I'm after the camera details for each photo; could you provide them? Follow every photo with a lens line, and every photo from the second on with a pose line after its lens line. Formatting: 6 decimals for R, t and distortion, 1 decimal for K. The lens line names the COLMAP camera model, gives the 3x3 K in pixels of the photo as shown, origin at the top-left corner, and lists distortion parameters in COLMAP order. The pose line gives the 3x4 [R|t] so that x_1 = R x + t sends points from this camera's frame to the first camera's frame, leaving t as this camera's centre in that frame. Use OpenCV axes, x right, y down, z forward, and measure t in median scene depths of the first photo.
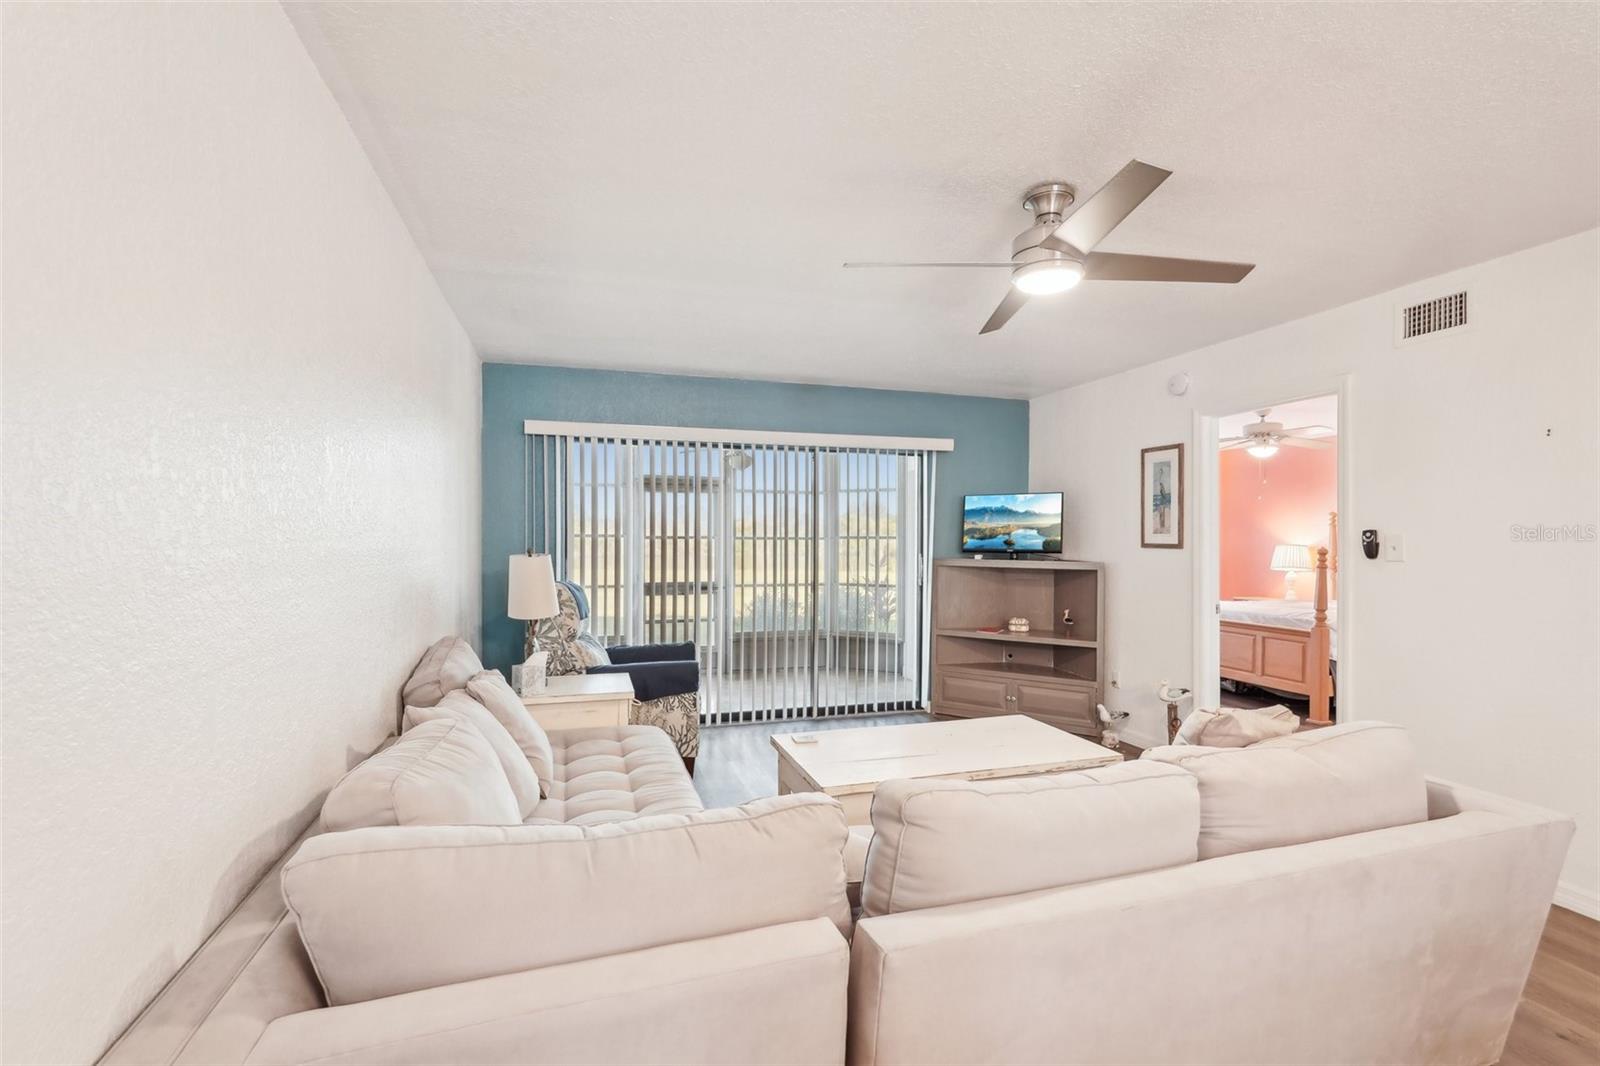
lens RADIAL K [[721.3, 0, 795.8], [0, 721.3, 539.2], [0, 0, 1]] dist [-0.003164, -0.000009]
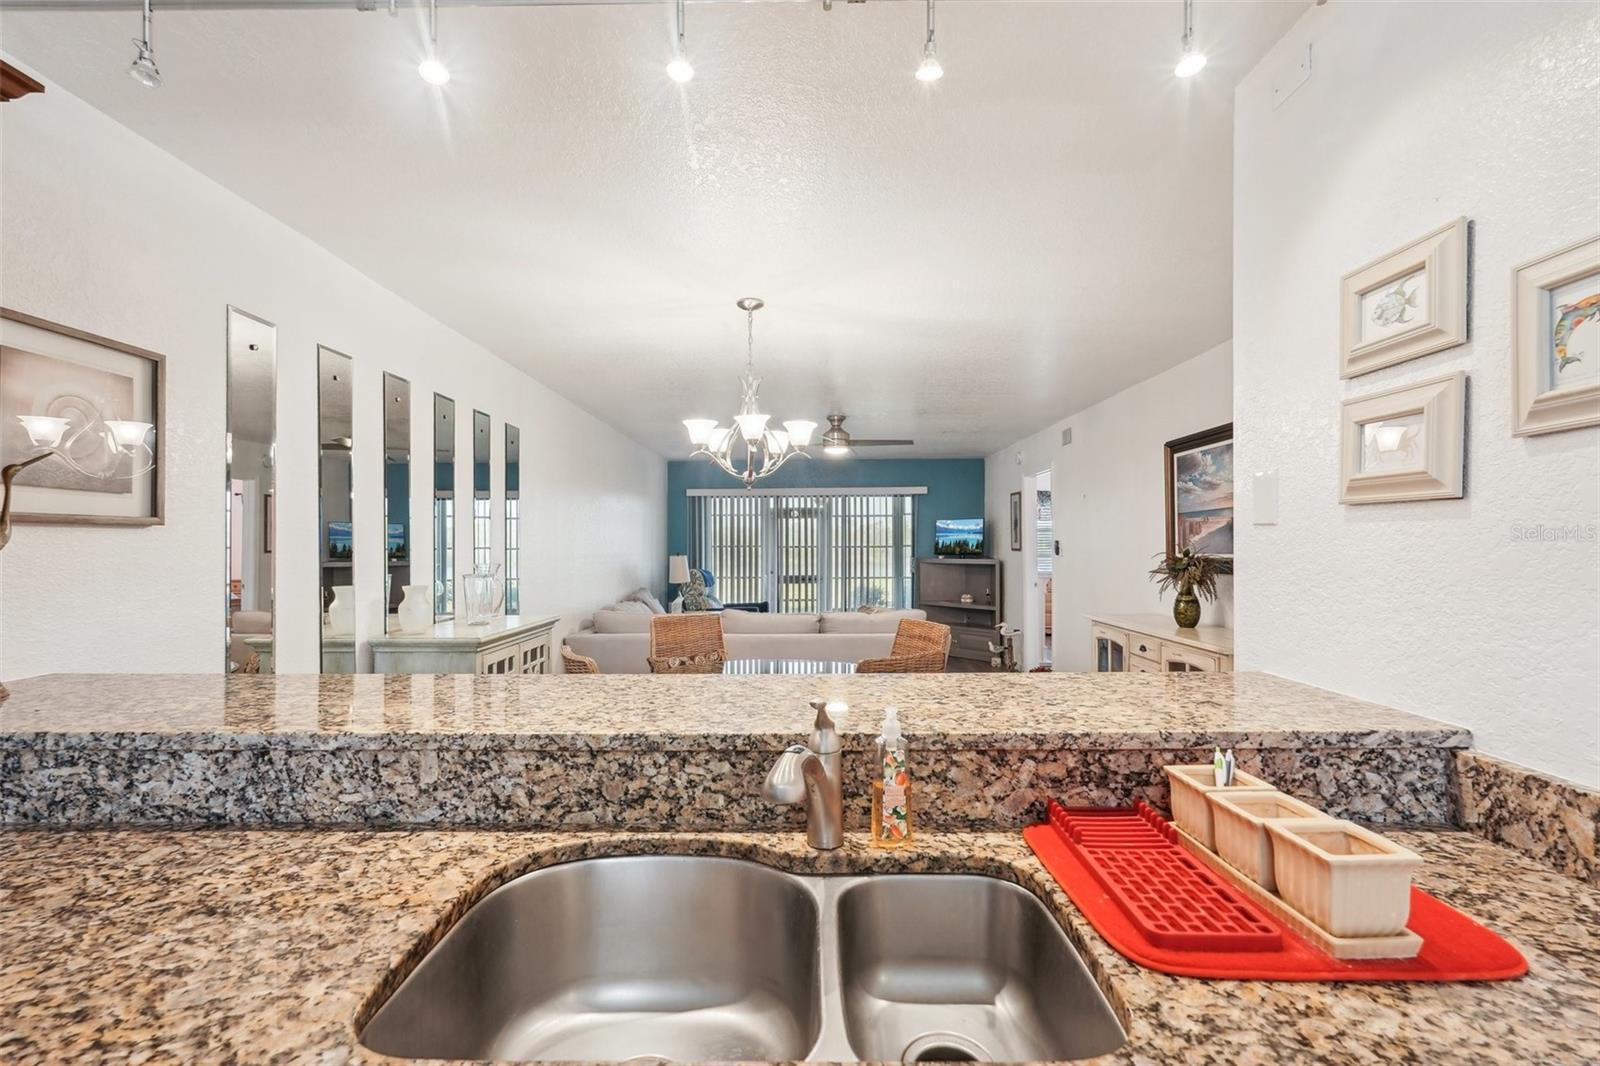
lens RADIAL K [[713.9, 0, 800.0], [0, 713.9, 533.0], [0, 0, 1]] dist [-0.011682, 0.007759]
pose [[0.951208, -0.018209, -0.308012, 0.452621], [0.013415, 0.999754, -0.017673, -0.007124], [0.308258, 0.012679, 0.951218, -0.663127]]
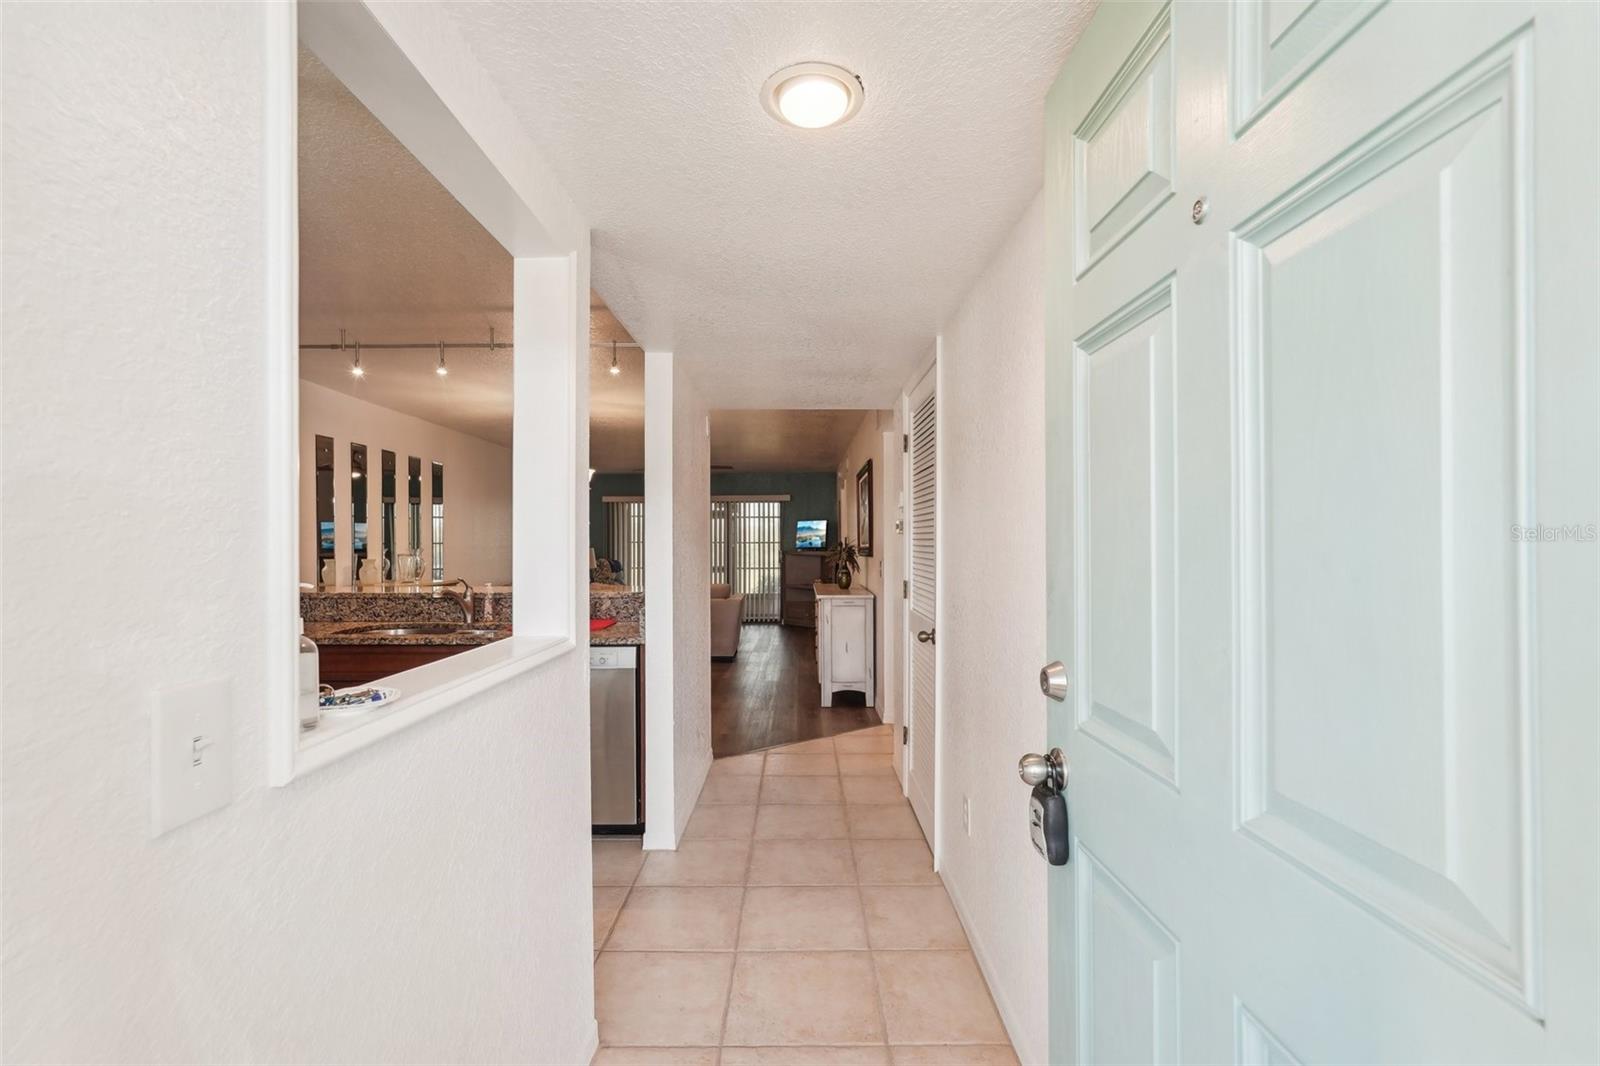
lens RADIAL K [[721.3, 0, 795.8], [0, 721.3, 539.2], [0, 0, 1]] dist [-0.003164, -0.000009]
pose [[0.950732, -0.012401, -0.309767, 0.899477], [0.011110, 0.999921, -0.005930, 0.004390], [0.309816, 0.002197, 0.950794, -1.020669]]
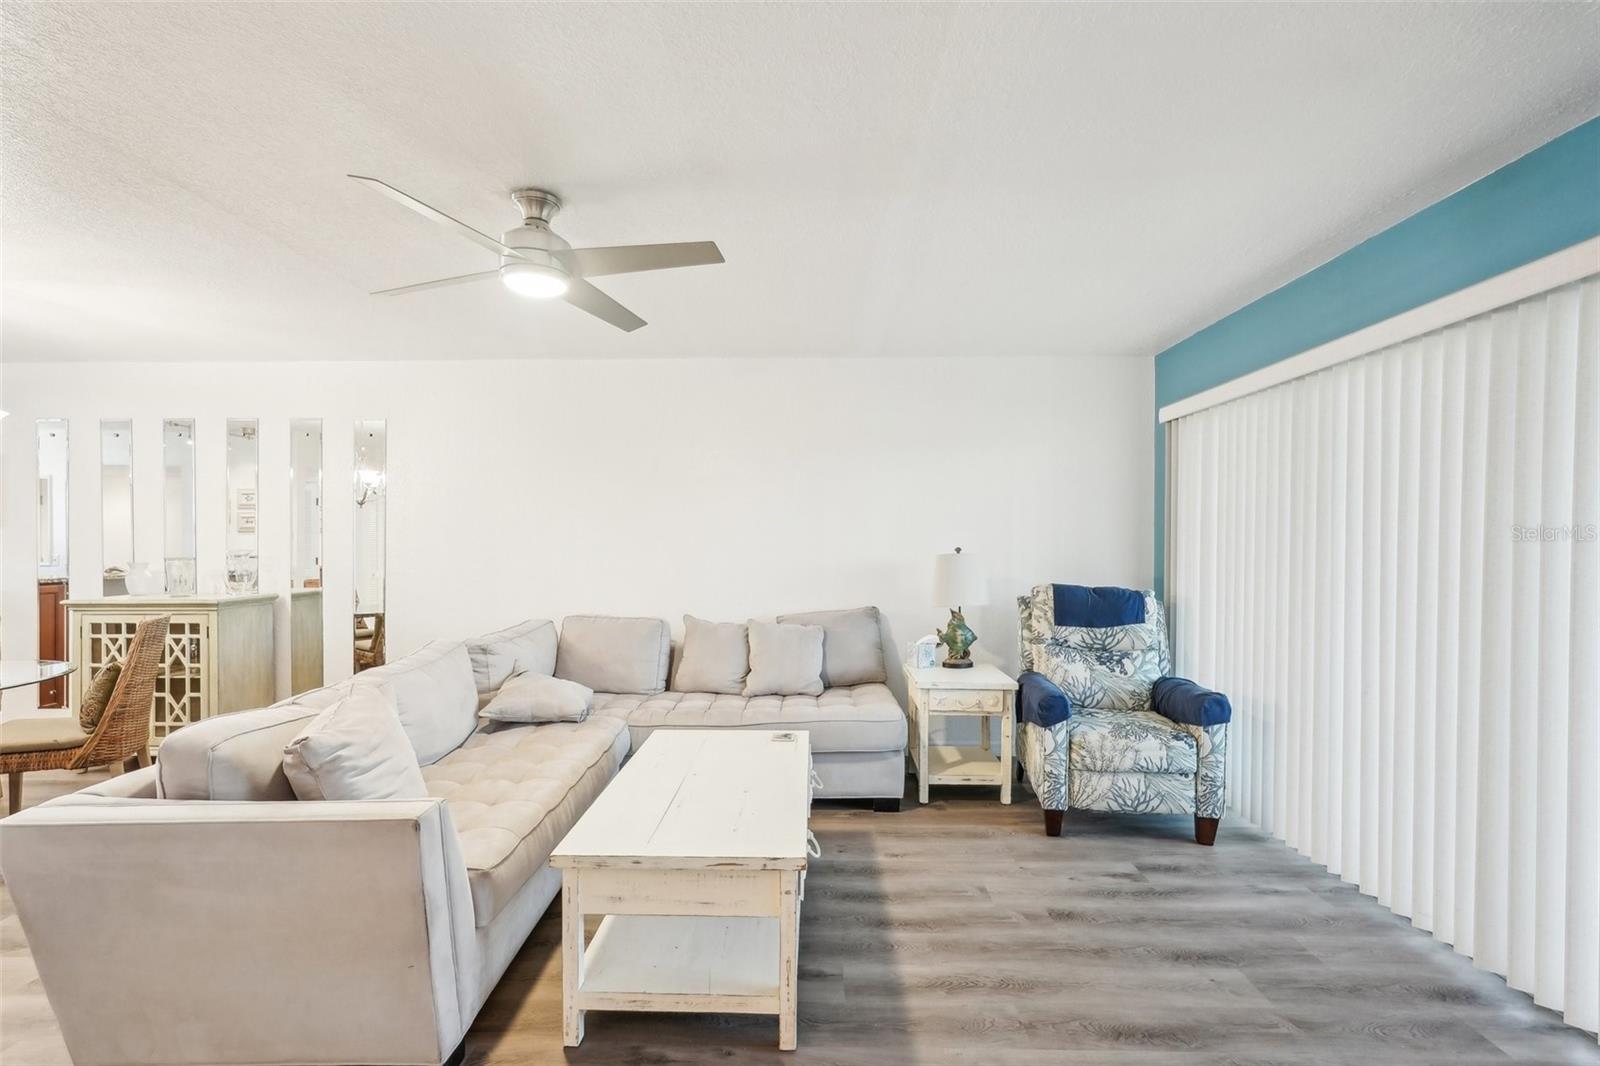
lens RADIAL K [[705.5, 0, 805.2], [0, 705.5, 534.2], [0, 0, 1]] dist [0.000970, 0.000536]
pose [[-0.307052, 0.023456, -0.951404, 0.522293], [-0.004001, 0.999656, 0.025936, -0.025520], [0.951684, 0.011770, -0.306852, 0.725160]]
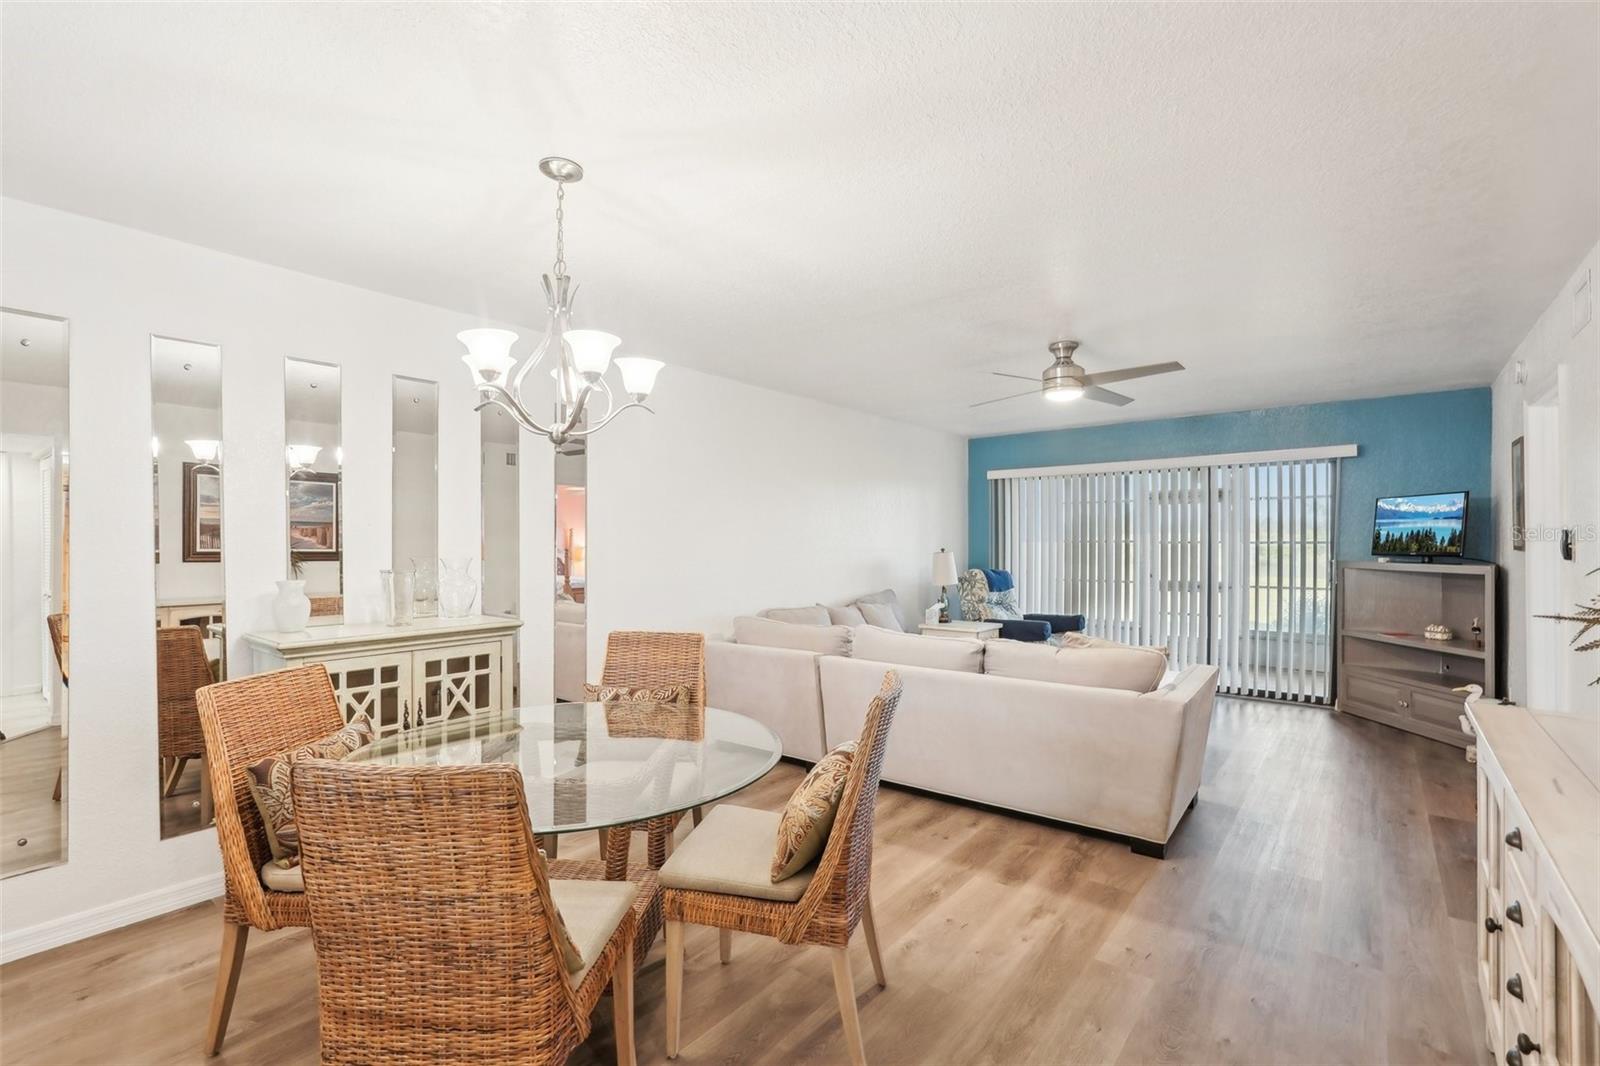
lens RADIAL K [[714.9, 0, 799.5], [0, 714.9, 526.0], [0, 0, 1]] dist [-0.009587, 0.019486]
pose [[0.551464, -0.025990, -0.833794, 0.637693], [0.003222, 0.999573, -0.029027, 0.003911], [0.834192, 0.013321, 0.551313, -0.218901]]
